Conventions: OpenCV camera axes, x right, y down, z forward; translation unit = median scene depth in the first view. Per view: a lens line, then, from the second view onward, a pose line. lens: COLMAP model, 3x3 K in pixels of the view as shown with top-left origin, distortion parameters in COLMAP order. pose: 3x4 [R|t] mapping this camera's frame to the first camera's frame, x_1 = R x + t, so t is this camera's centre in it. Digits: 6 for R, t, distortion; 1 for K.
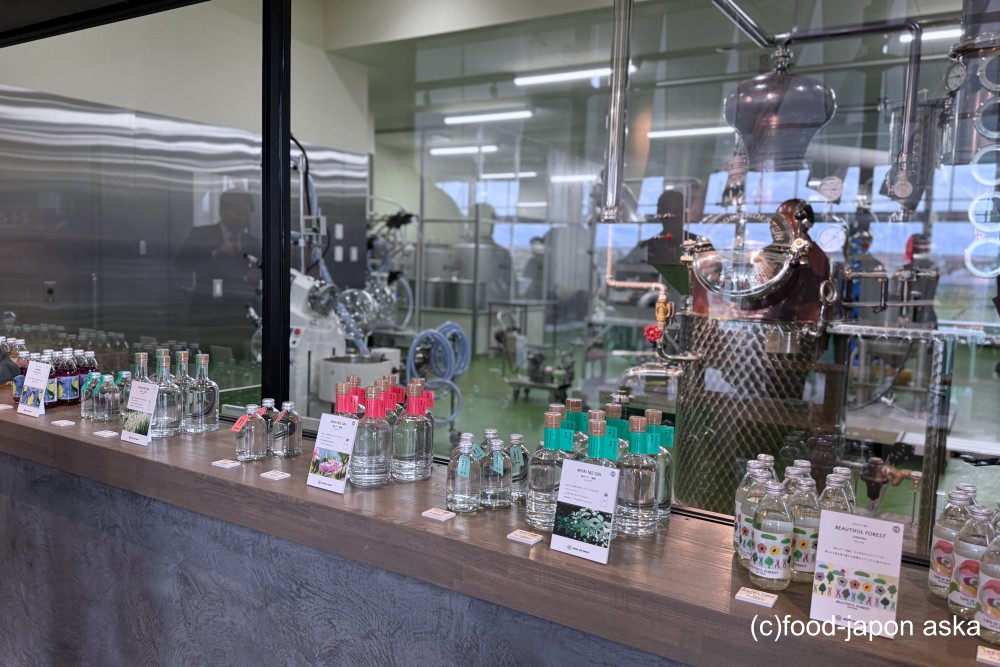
lens RADIAL K [[777.4, 0, 497.9], [0, 777.4, 328.5], [0, 0, 1]] dist [0.150560, -0.224777]
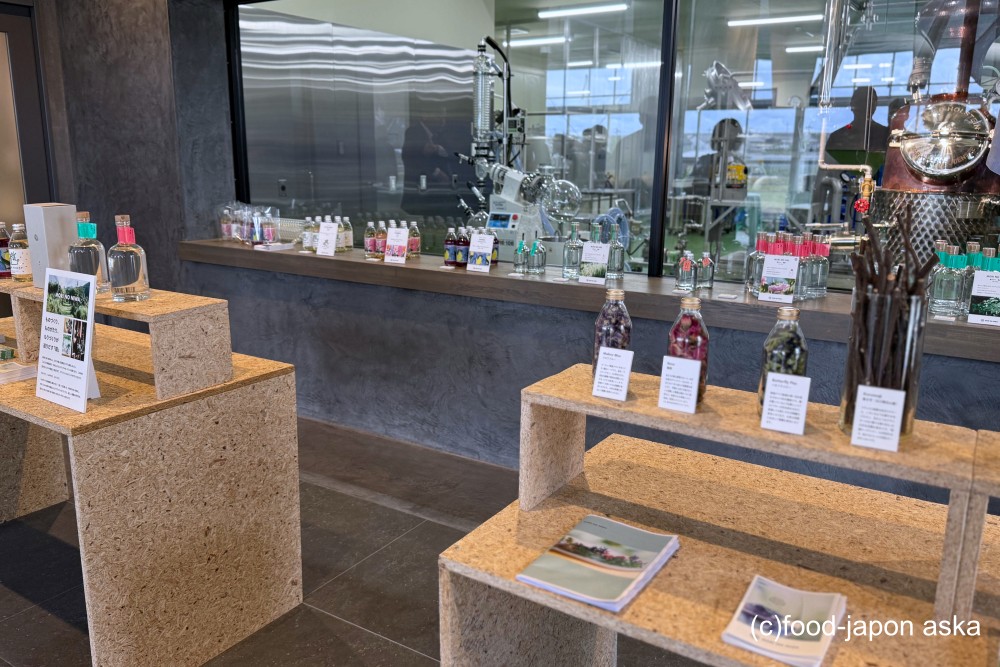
lens RADIAL K [[777.4, 0, 497.9], [0, 777.4, 328.5], [0, 0, 1]] dist [0.150560, -0.224777]
pose [[0.999711, -0.023998, 0.001465, -0.302660], [0.023583, 0.990621, 0.134588, 0.011976], [-0.004681, -0.134515, 0.990901, -0.223789]]
